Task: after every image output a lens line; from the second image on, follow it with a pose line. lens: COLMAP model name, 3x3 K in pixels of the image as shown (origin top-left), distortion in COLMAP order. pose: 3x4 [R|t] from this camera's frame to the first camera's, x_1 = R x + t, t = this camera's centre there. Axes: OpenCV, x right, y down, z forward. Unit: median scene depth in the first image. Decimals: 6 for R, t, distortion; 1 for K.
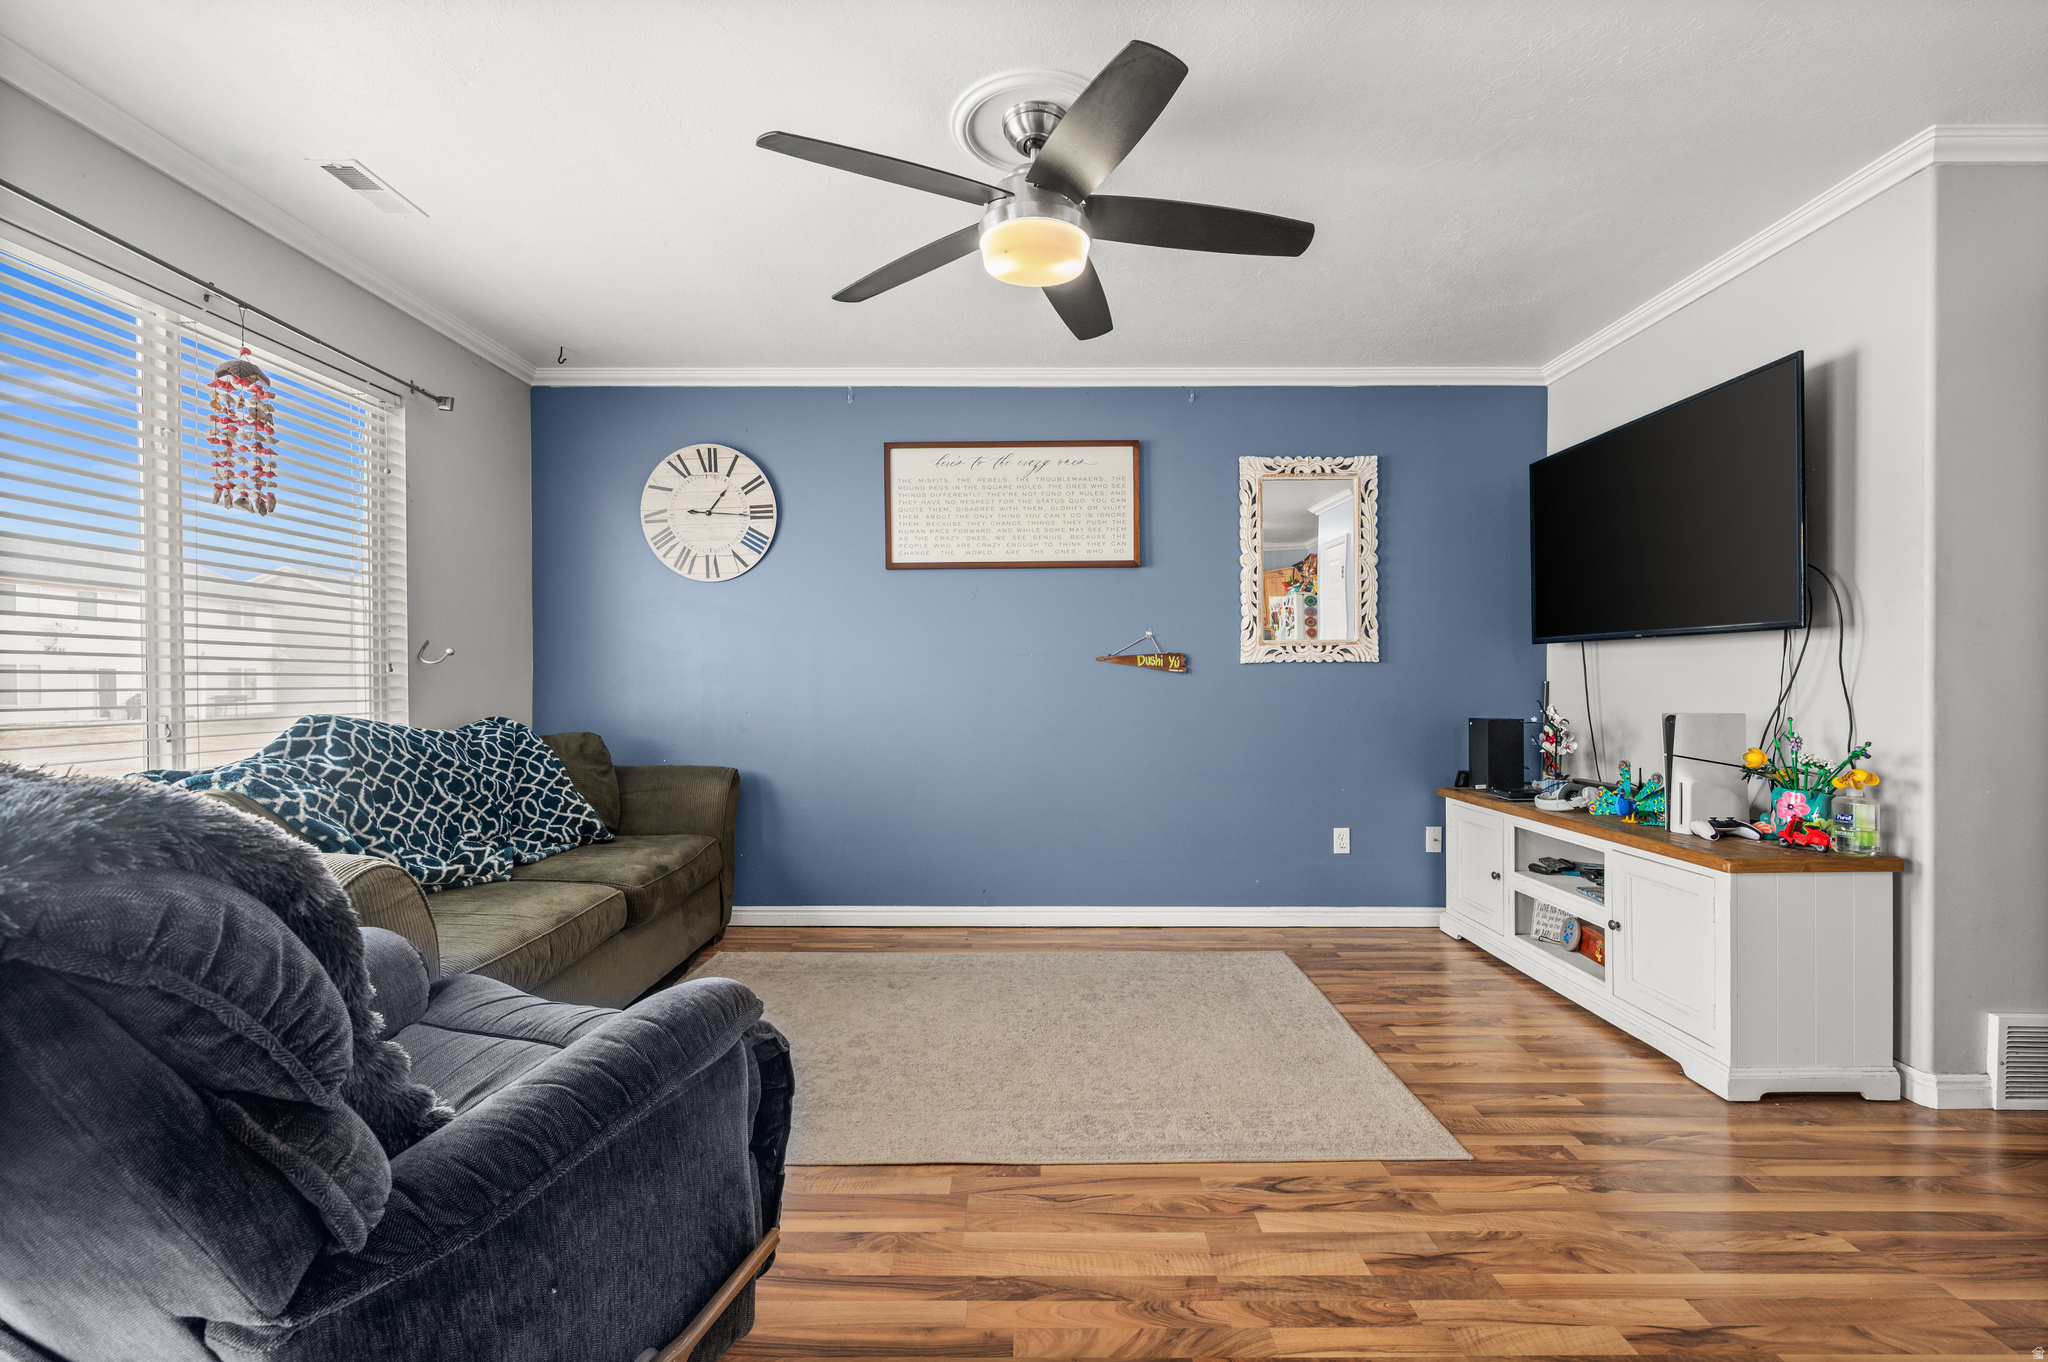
lens RADIAL K [[871.1, 0, 1024.0], [0, 871.1, 681.0], [0, 0, 1]] dist [-0.000652, -0.000526]
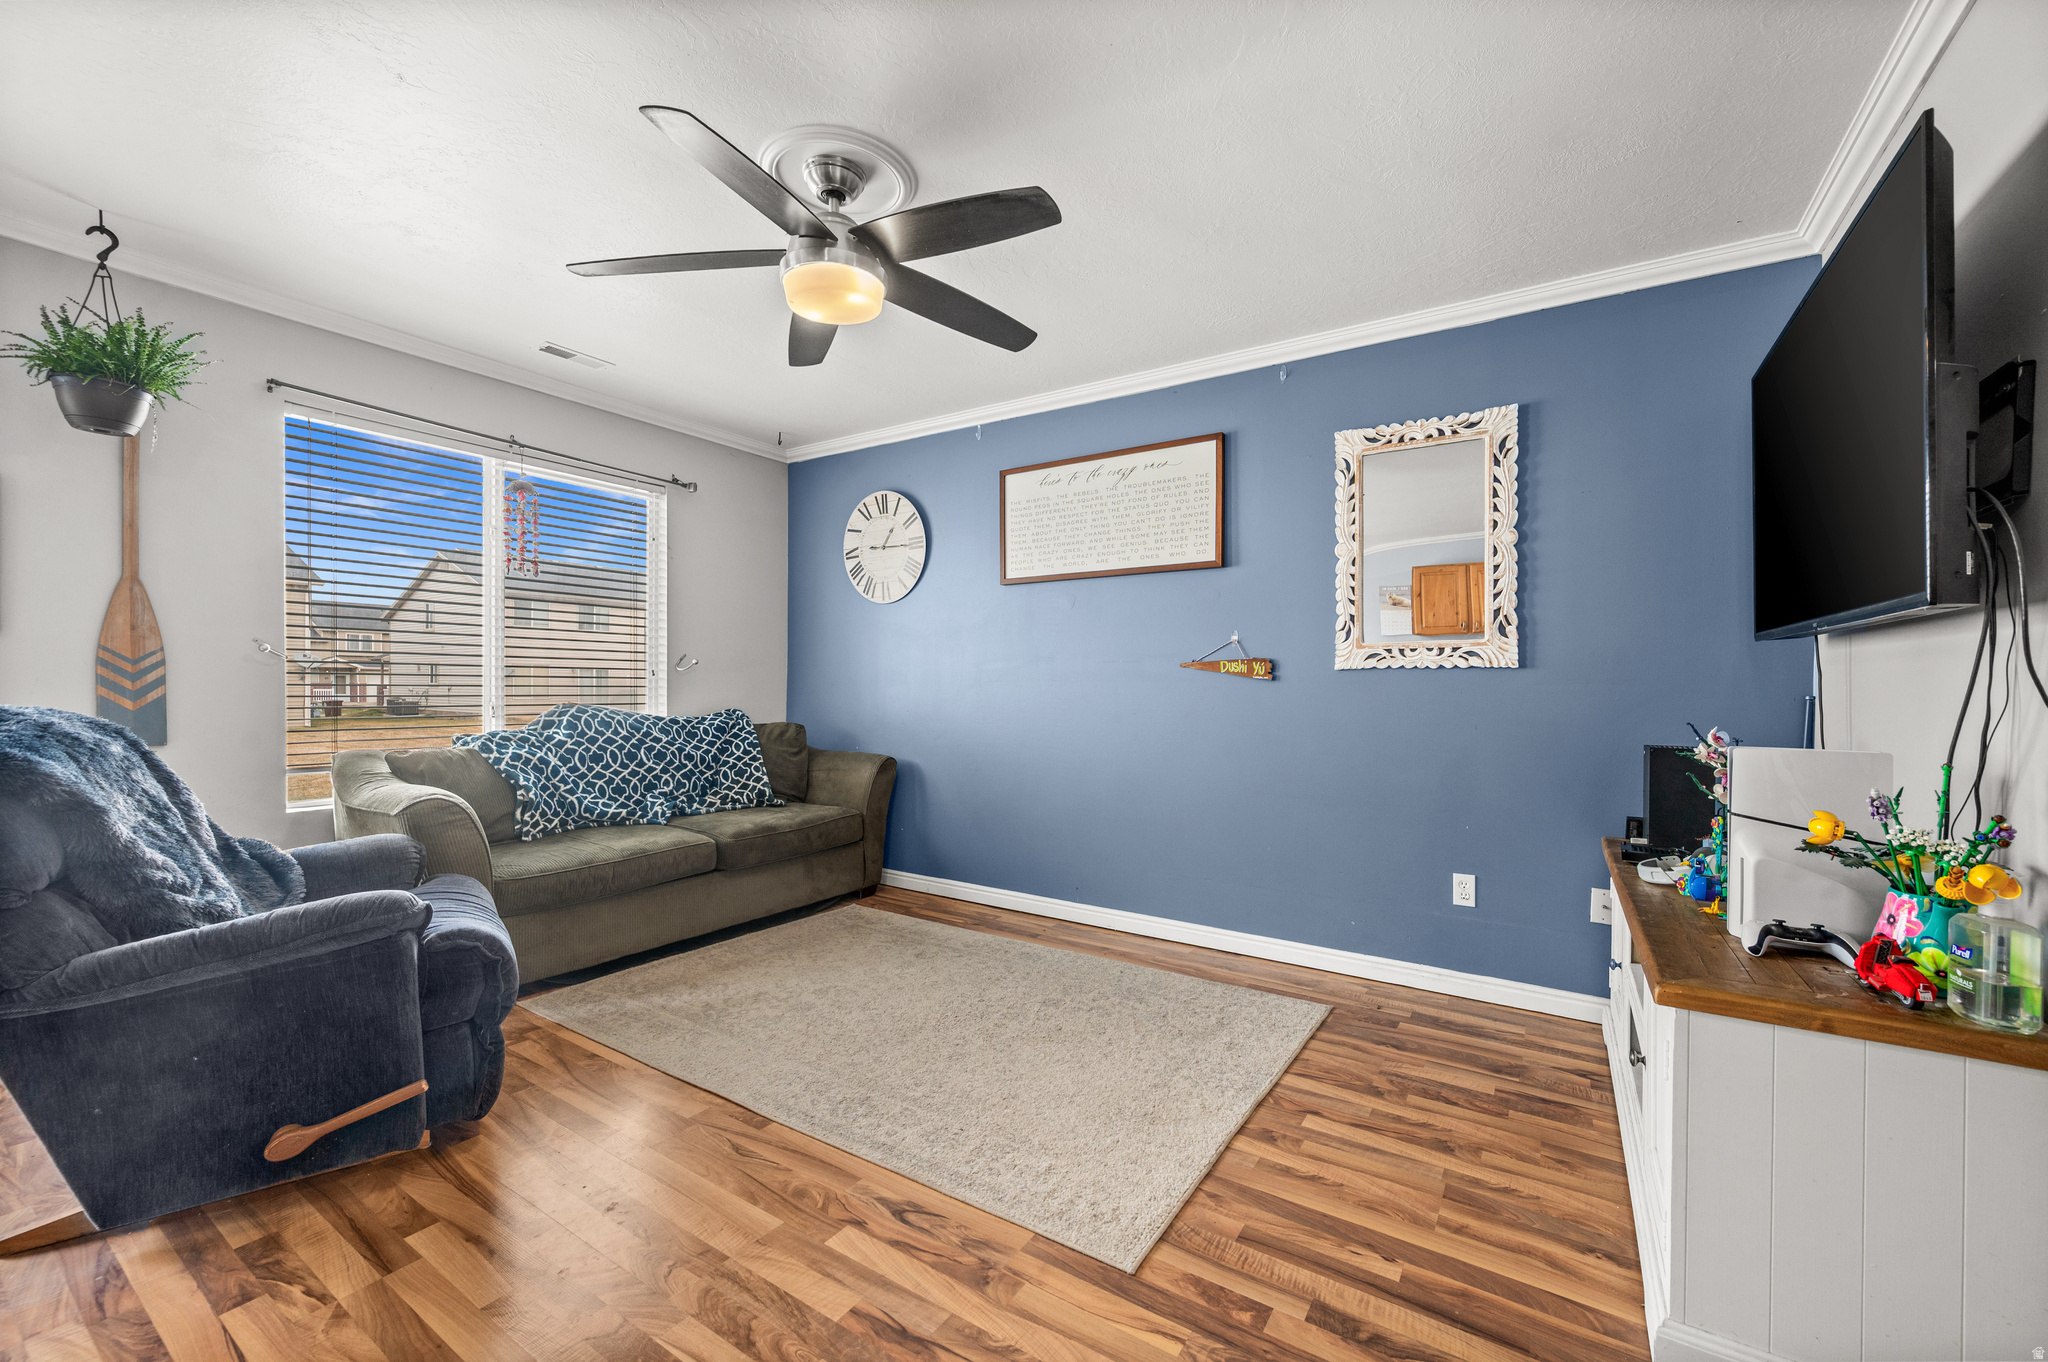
lens RADIAL K [[805.4, 0, 1026.7], [0, 805.4, 686.3], [0, 0, 1]] dist [0.000488, -0.000254]
pose [[0.842632, 0.010041, -0.538396, 0.470623], [-0.010331, 0.999944, 0.002480, -0.002552], [0.538391, 0.003472, 0.842688, 0.172467]]
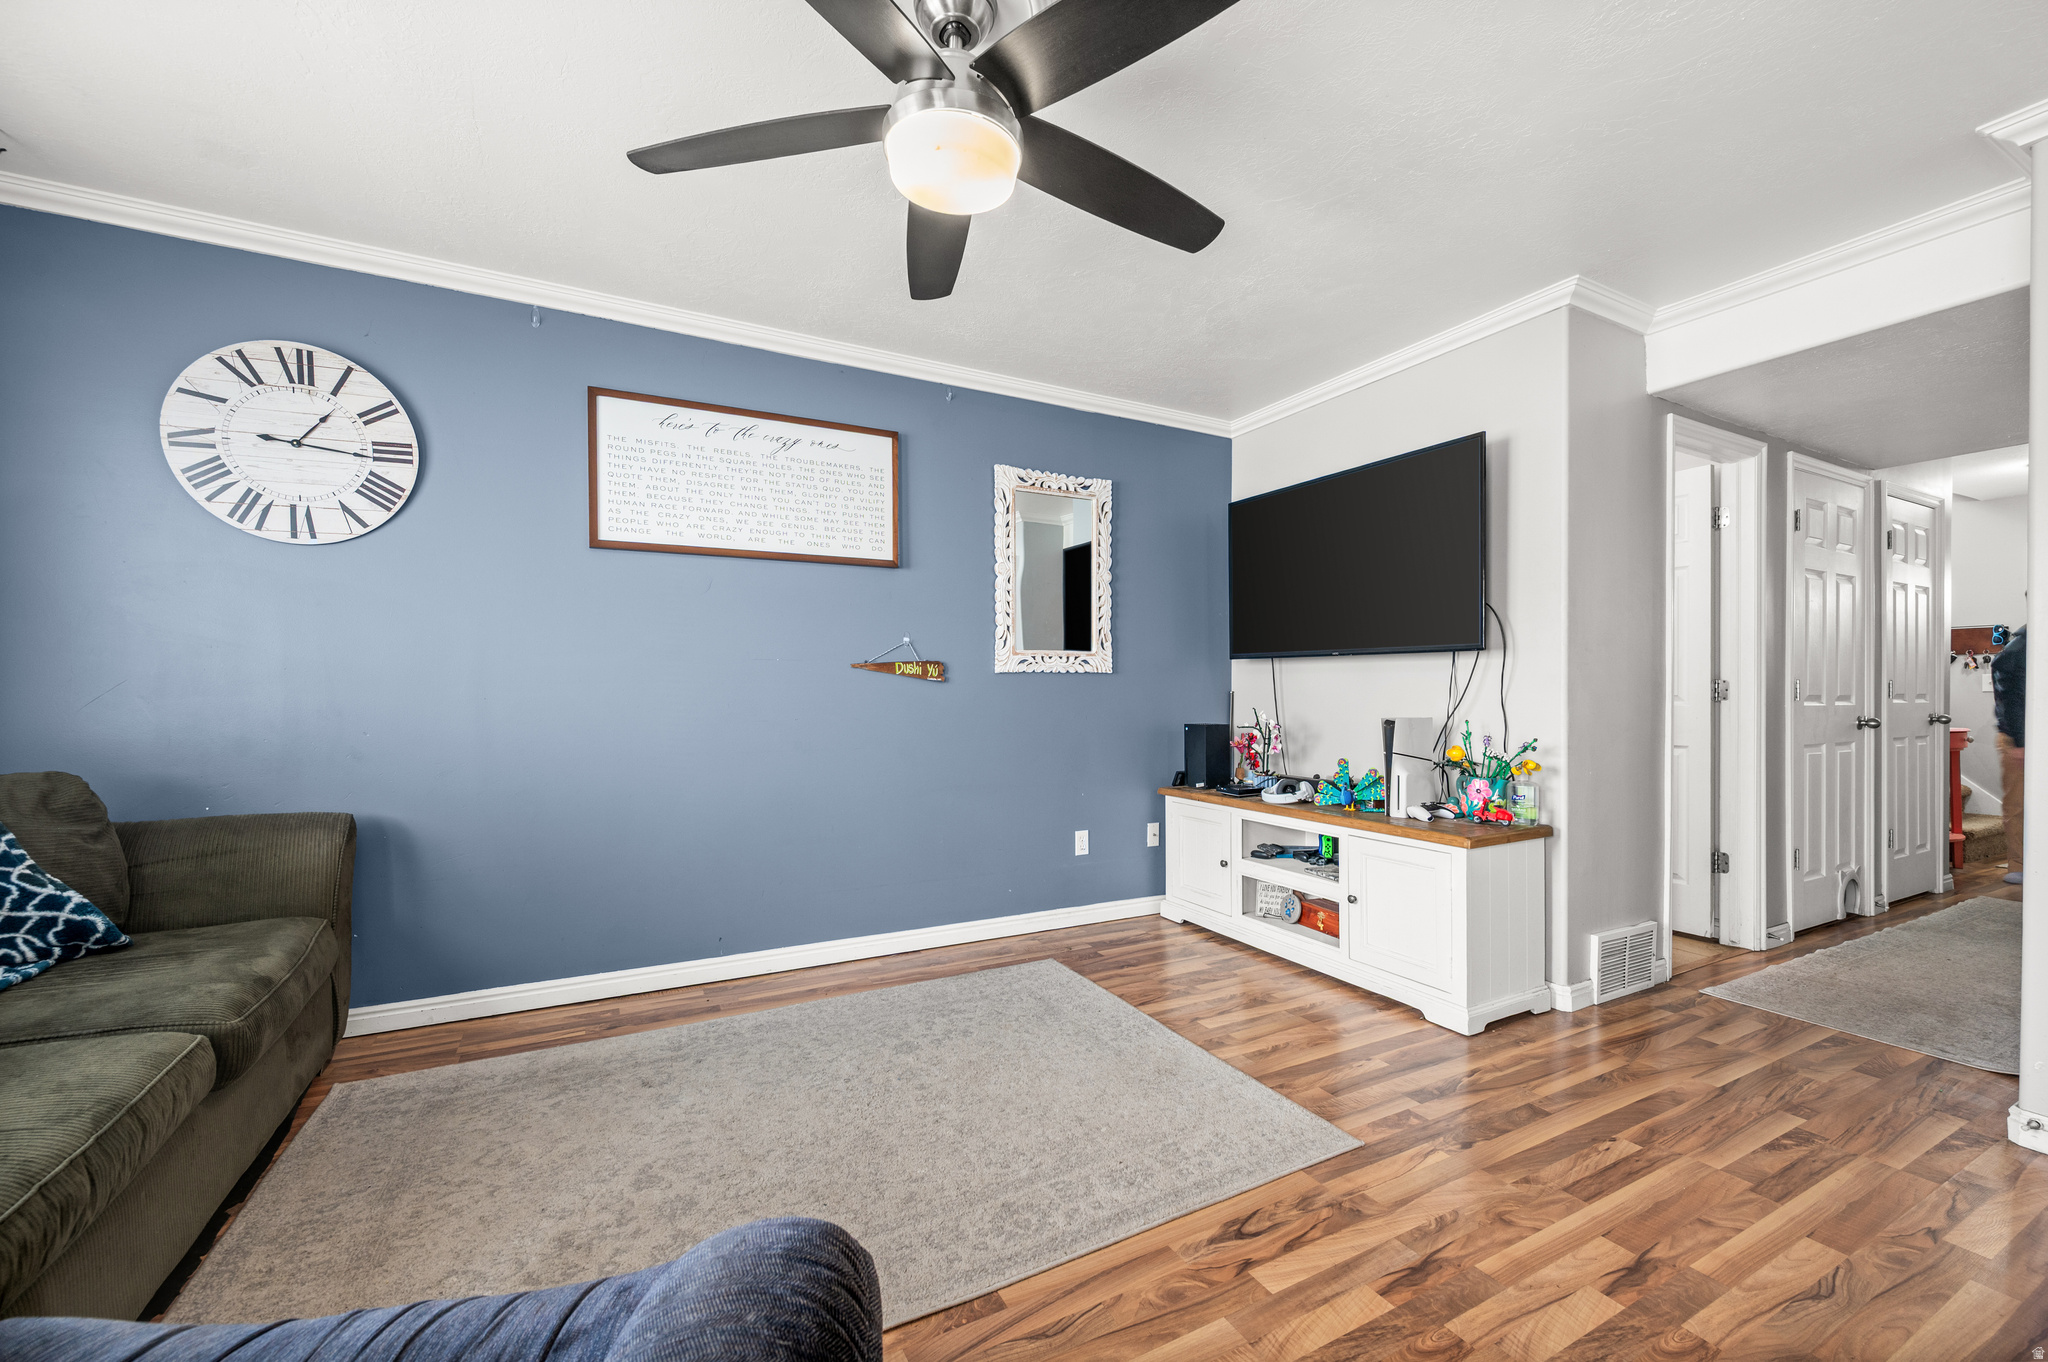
lens RADIAL K [[818.2, 0, 1026.3], [0, 818.2, 689.8], [0, 0, 1]] dist [-0.000732, -0.000059]
pose [[0.881658, 0.002784, 0.471880, -0.177525], [-0.002448, 0.999996, -0.001327, 0.000584], [-0.471882, 0.000014, 0.881662, 0.180341]]
